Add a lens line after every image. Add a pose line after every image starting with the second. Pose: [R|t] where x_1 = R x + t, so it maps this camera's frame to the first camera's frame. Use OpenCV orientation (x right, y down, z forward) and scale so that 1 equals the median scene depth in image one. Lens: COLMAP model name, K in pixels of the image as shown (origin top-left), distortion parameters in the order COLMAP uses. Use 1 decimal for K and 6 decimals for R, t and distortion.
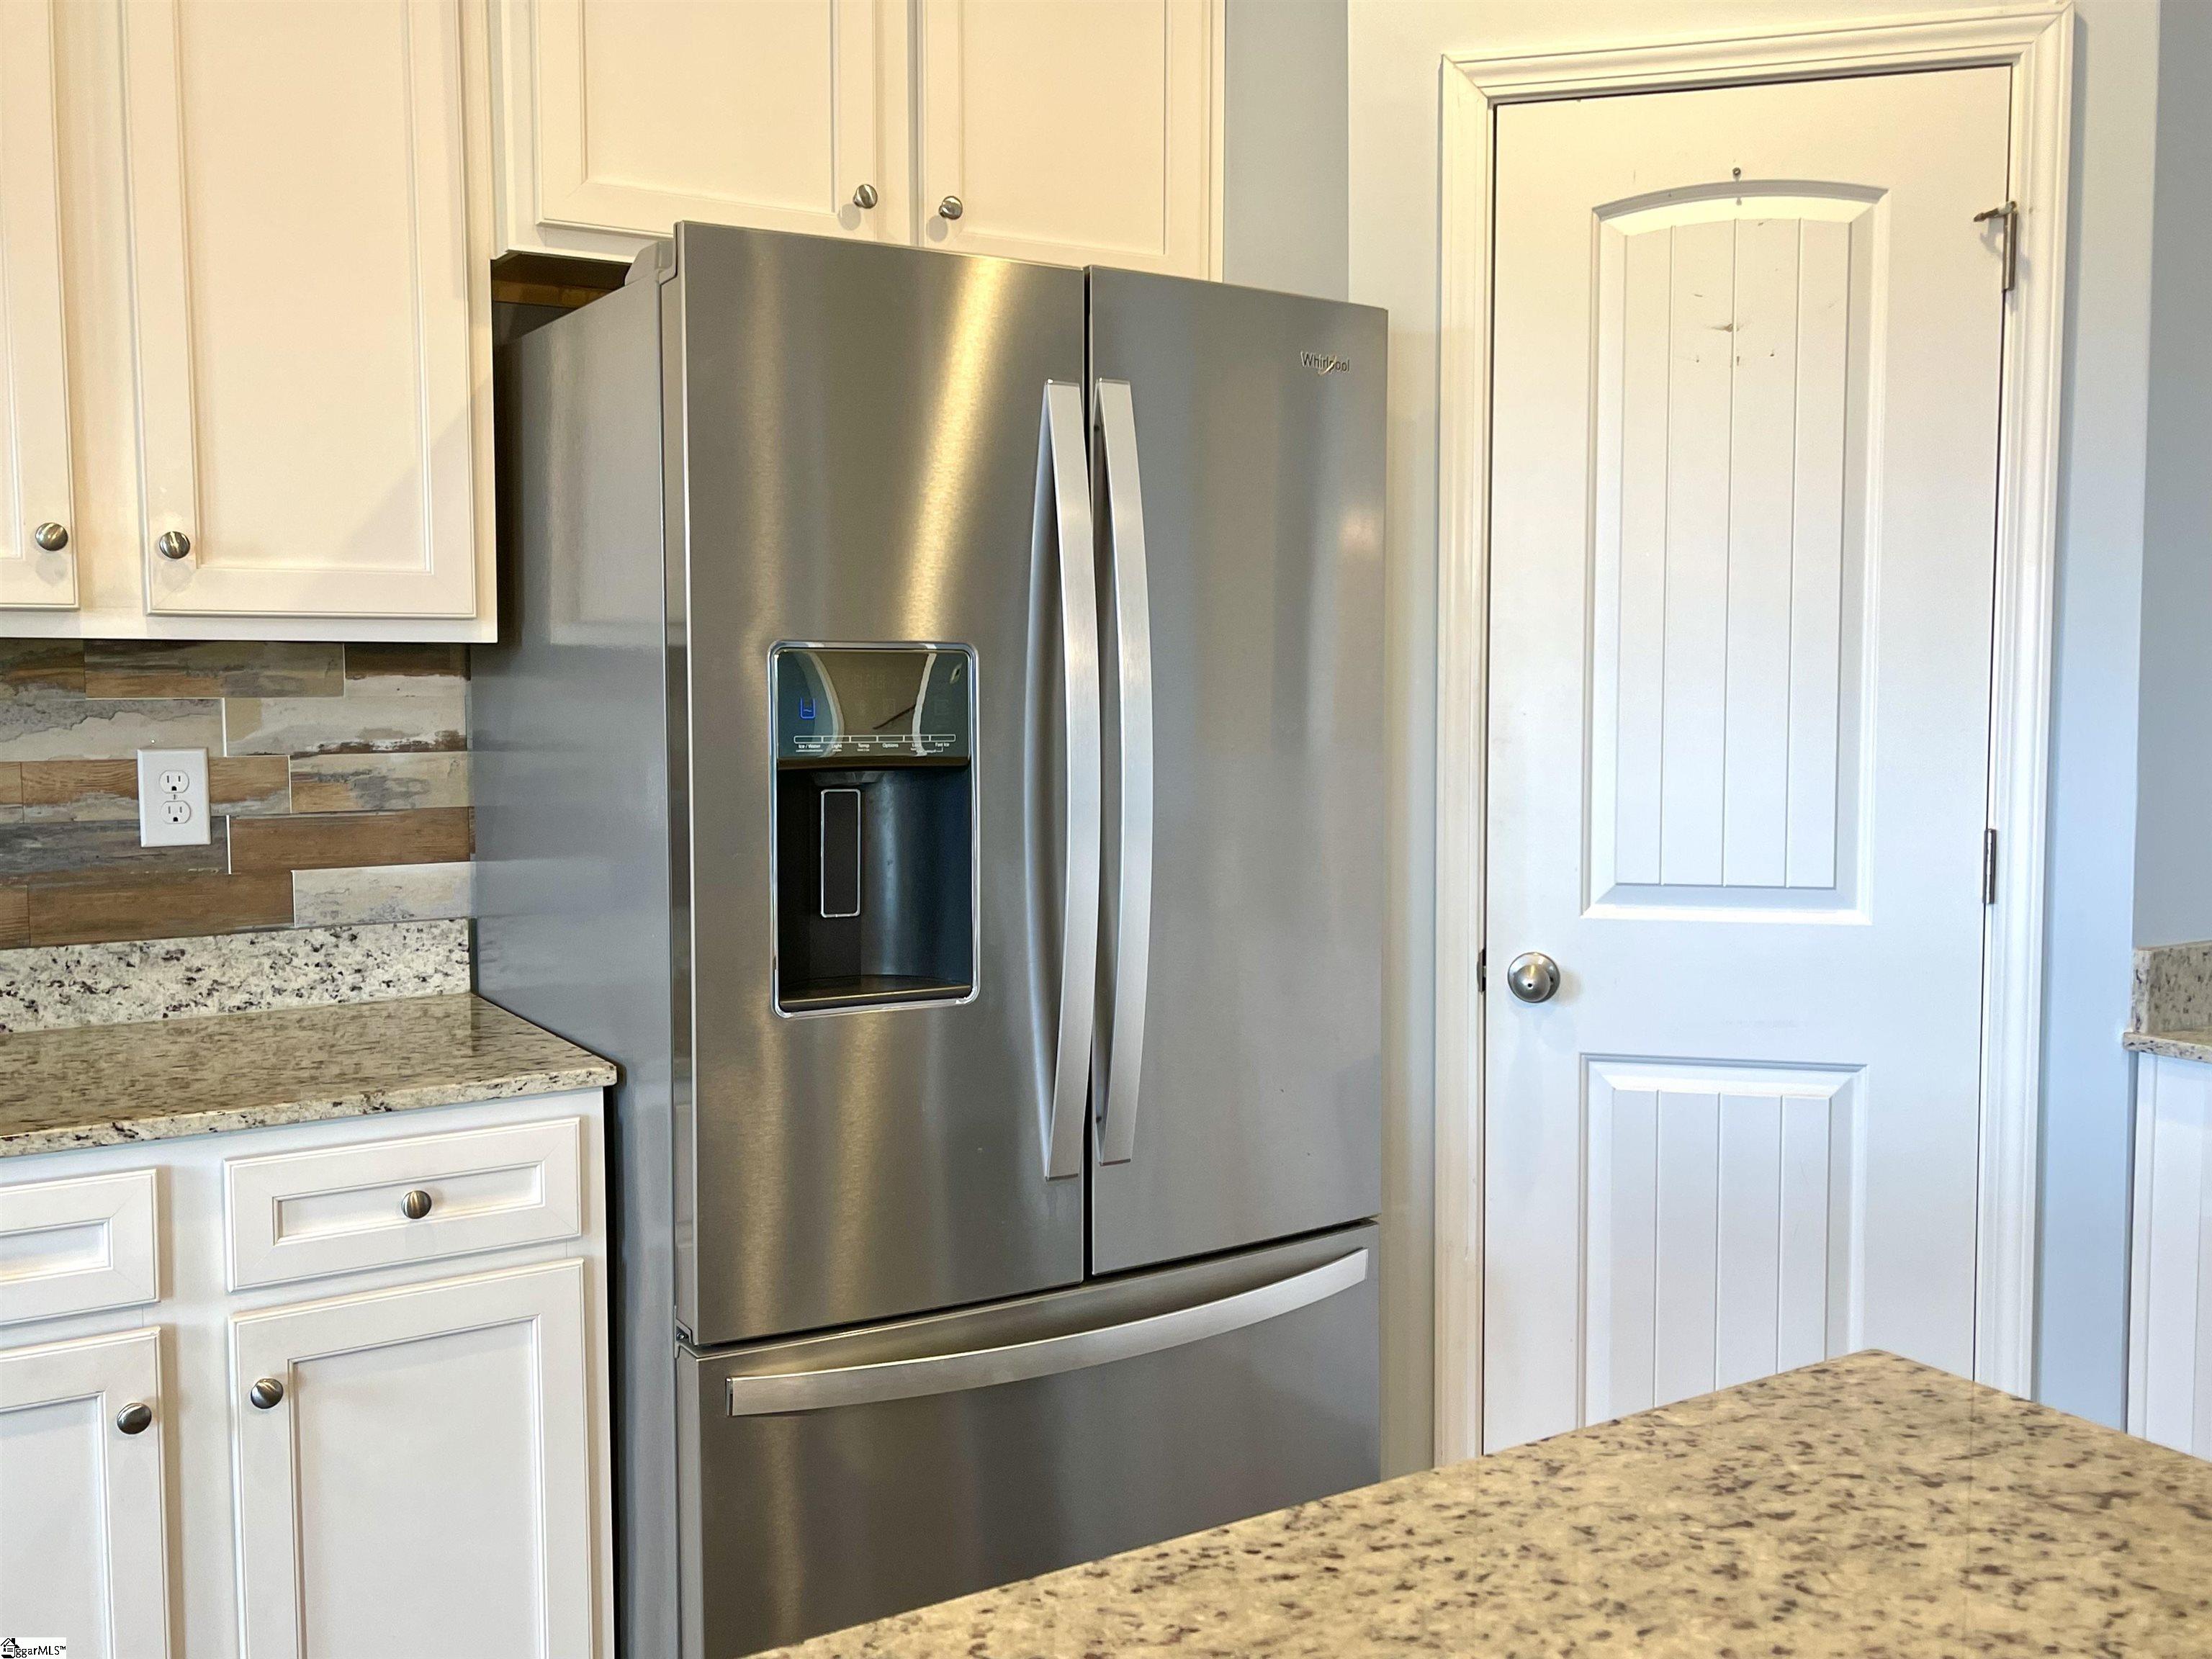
lens RADIAL K [[2016.8, 0, 1121.4], [0, 2016.8, 815.6], [0, 0, 1]] dist [0.035317, 0.000000]
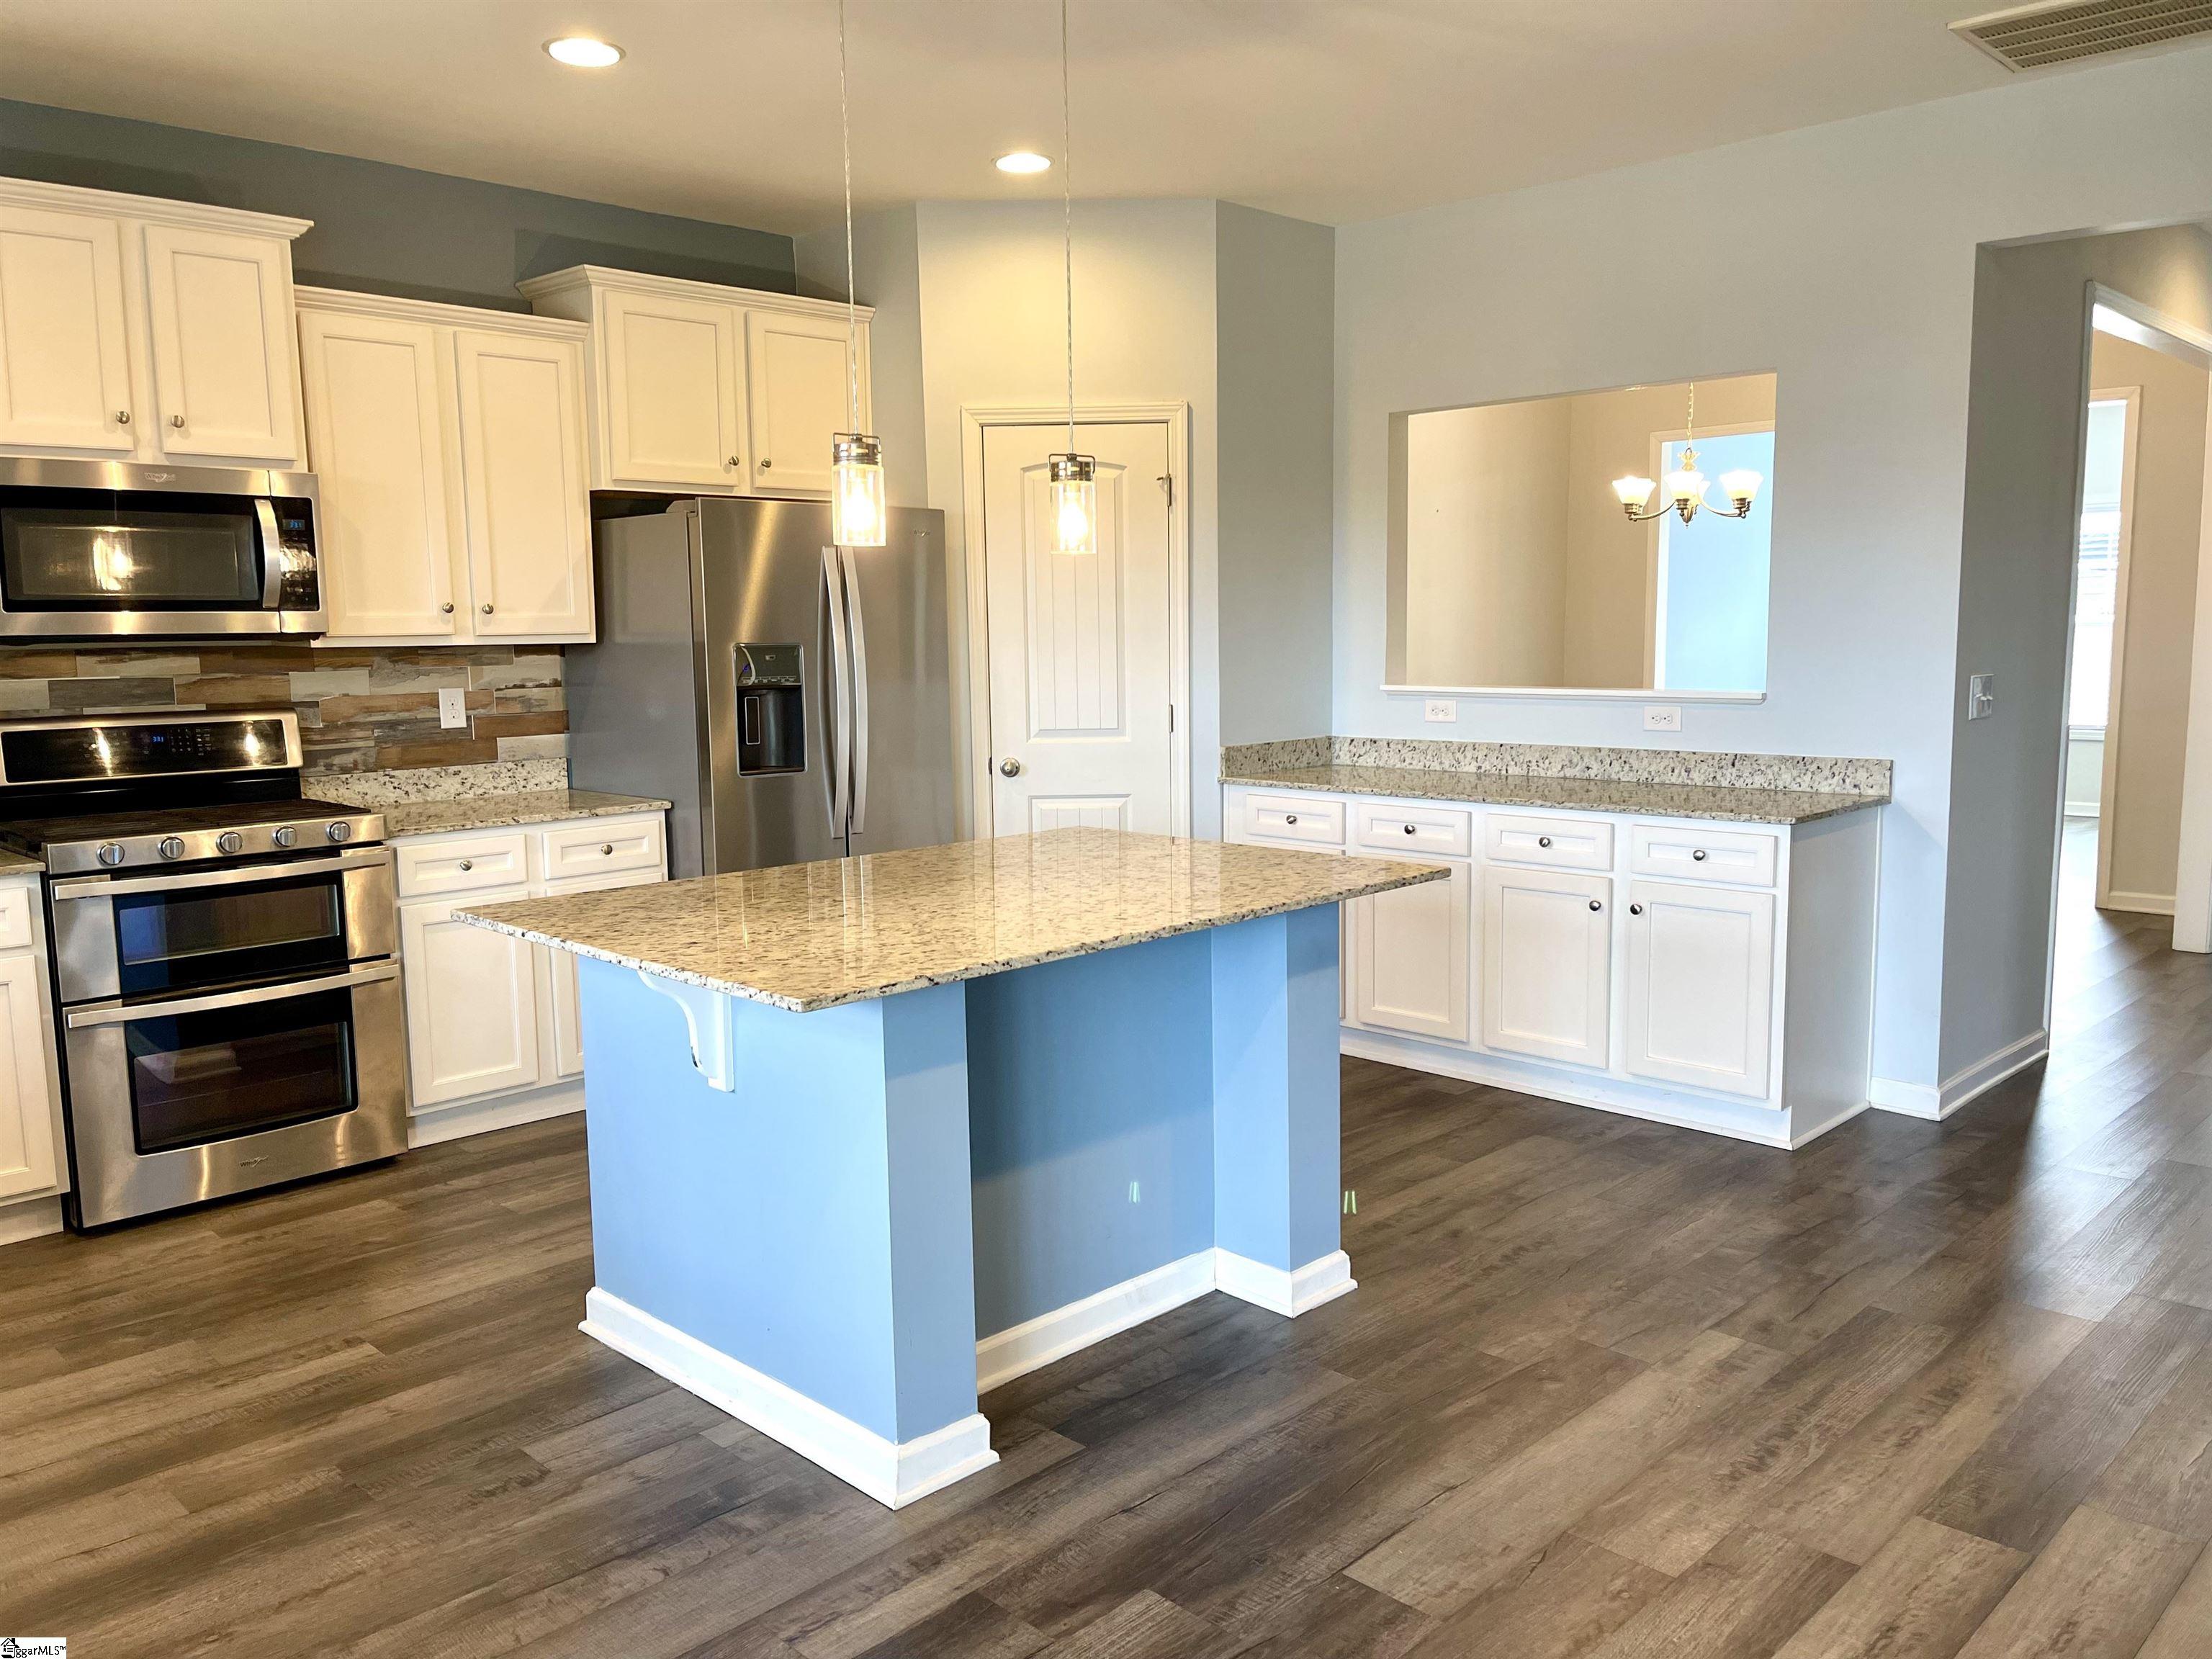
lens RADIAL K [[1677.6, 0, 1100.2], [0, 1677.6, 838.8], [0, 0, 1]] dist [0.066966, -0.070666]
pose [[0.974733, -0.040998, 0.219577, -0.167824], [0.028218, 0.997737, 0.061029, 0.047194], [-0.221582, -0.053291, 0.973684, -1.193733]]
